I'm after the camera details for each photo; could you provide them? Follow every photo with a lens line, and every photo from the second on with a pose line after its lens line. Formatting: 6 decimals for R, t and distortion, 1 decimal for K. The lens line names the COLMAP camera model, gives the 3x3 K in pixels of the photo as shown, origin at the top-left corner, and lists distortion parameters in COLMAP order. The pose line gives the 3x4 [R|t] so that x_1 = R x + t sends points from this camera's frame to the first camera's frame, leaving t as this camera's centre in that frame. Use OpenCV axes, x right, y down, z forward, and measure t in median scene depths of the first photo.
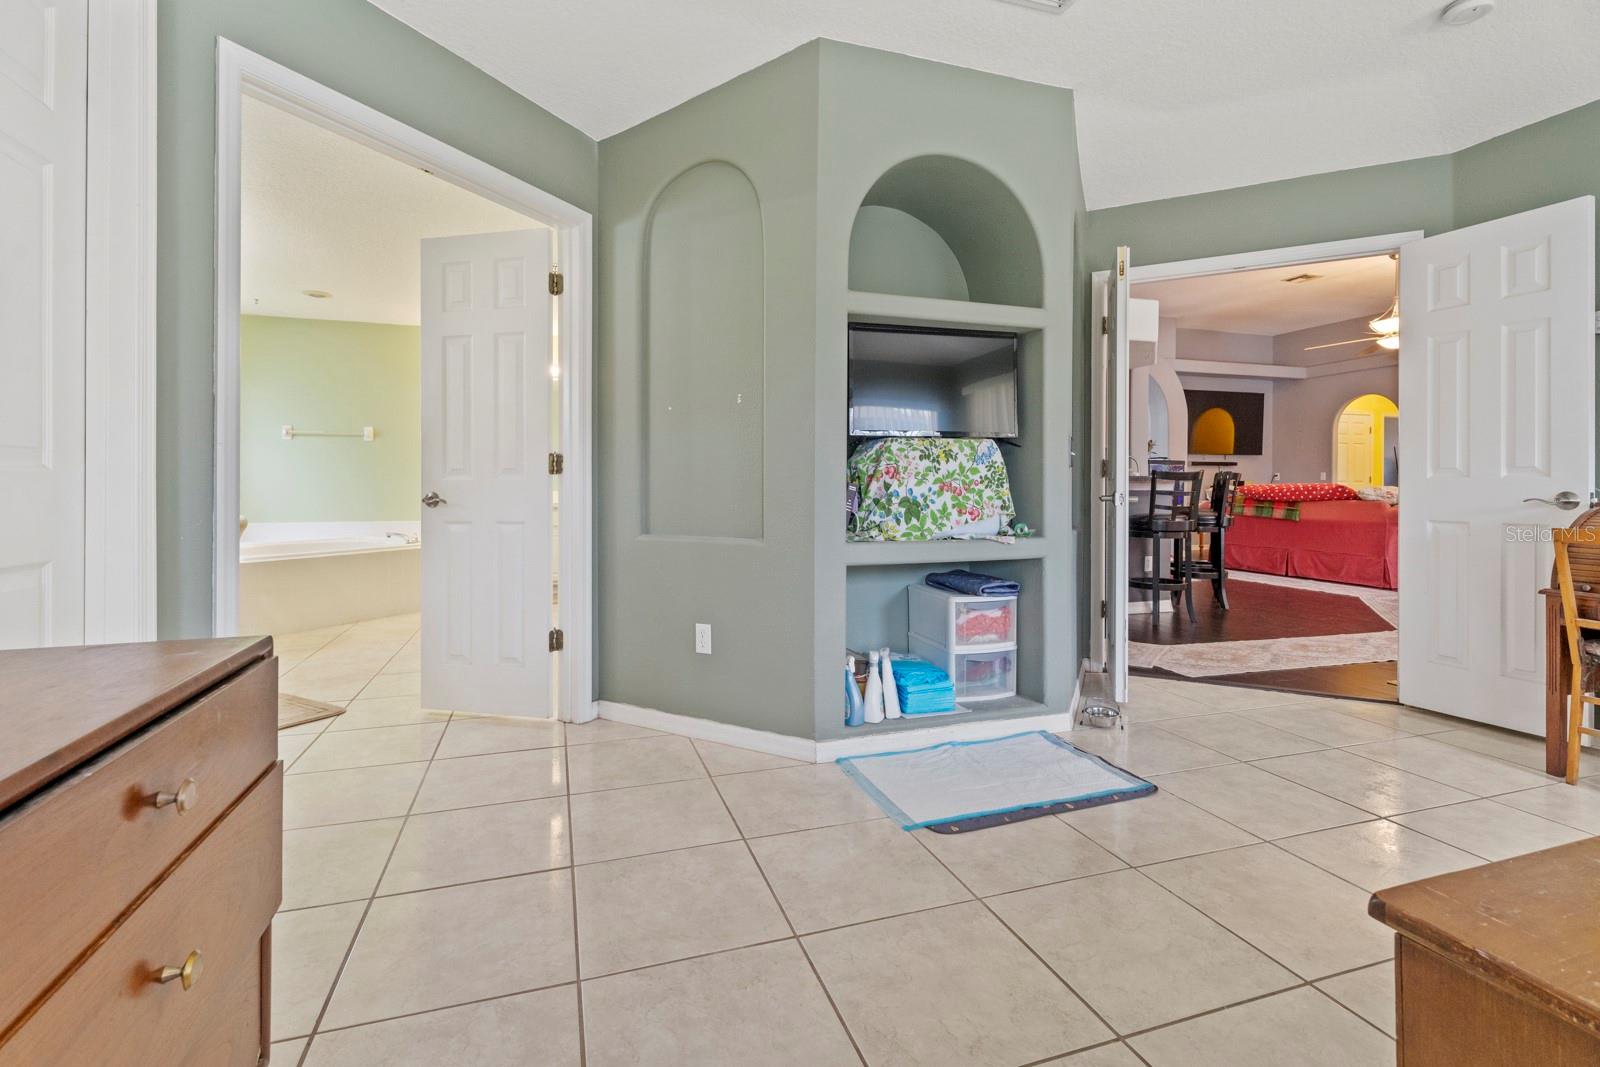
lens RADIAL K [[731.6, 0, 794.5], [0, 731.6, 480.8], [0, 0, 1]] dist [-0.000364, 0.000279]
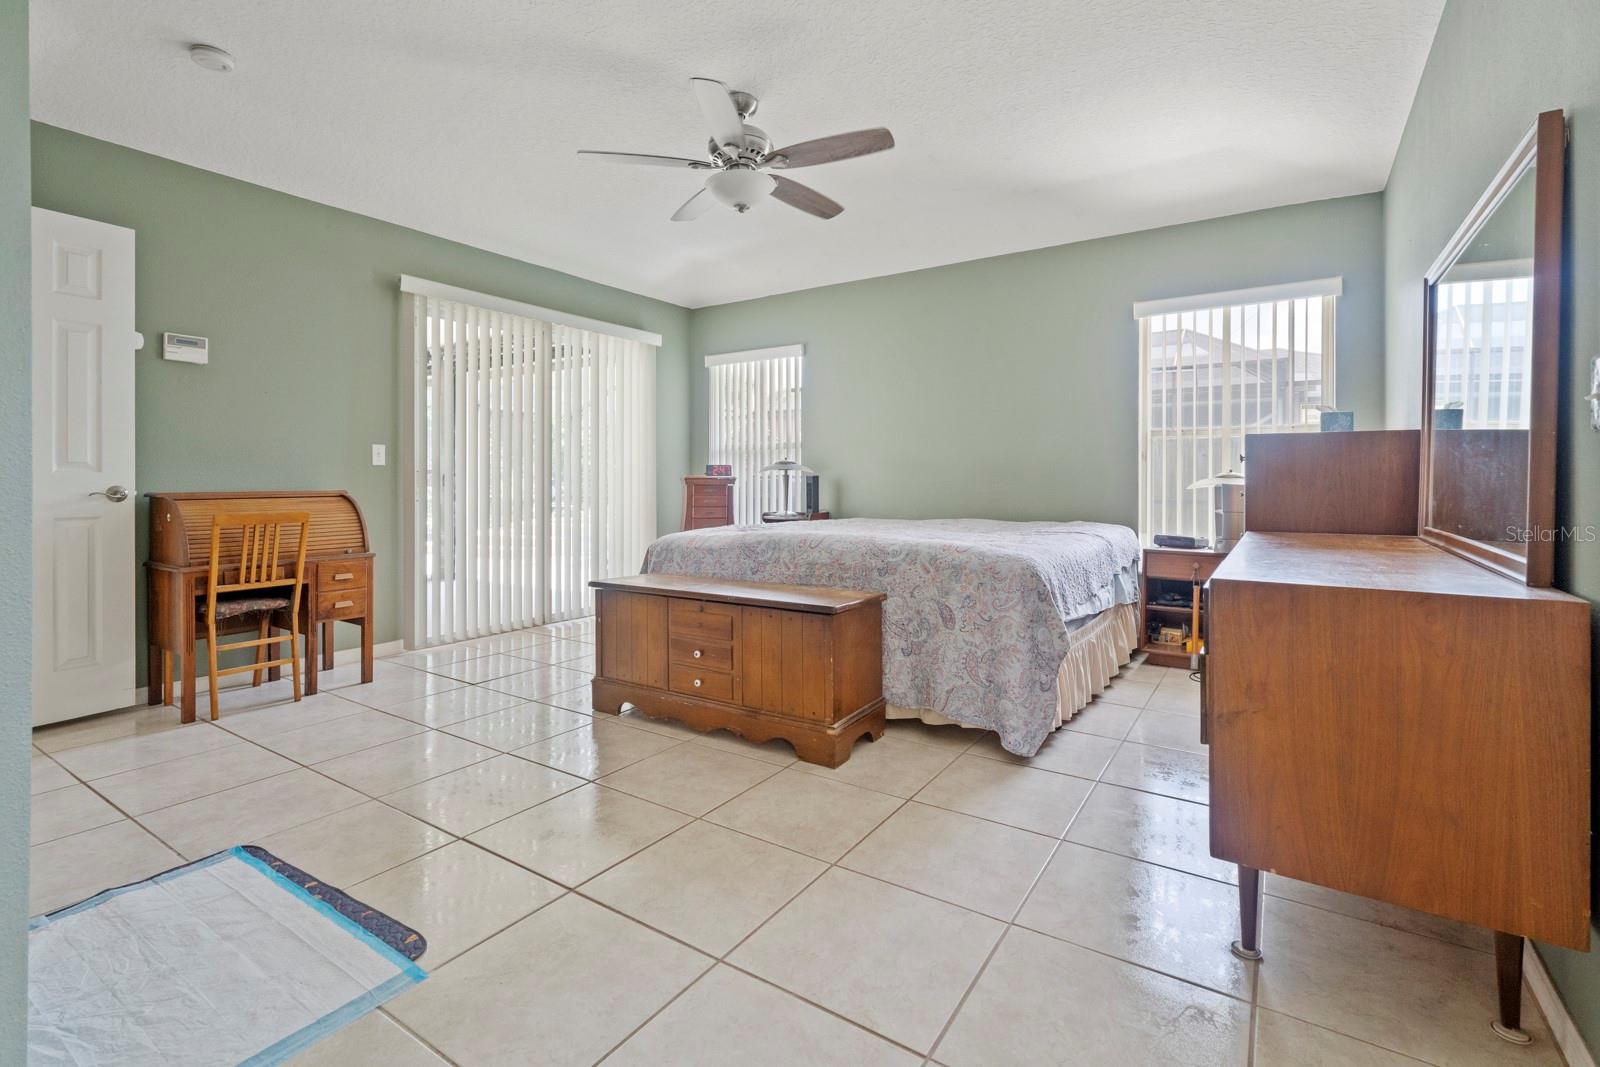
lens RADIAL K [[728.0, 0, 793.4], [0, 728.0, 487.5], [0, 0, 1]] dist [0.000332, 0.000573]
pose [[-0.609913, -0.008896, 0.792418, -0.576072], [-0.003793, 0.999958, 0.008306, 0.006041], [-0.792459, 0.002060, -0.609922, 1.090405]]
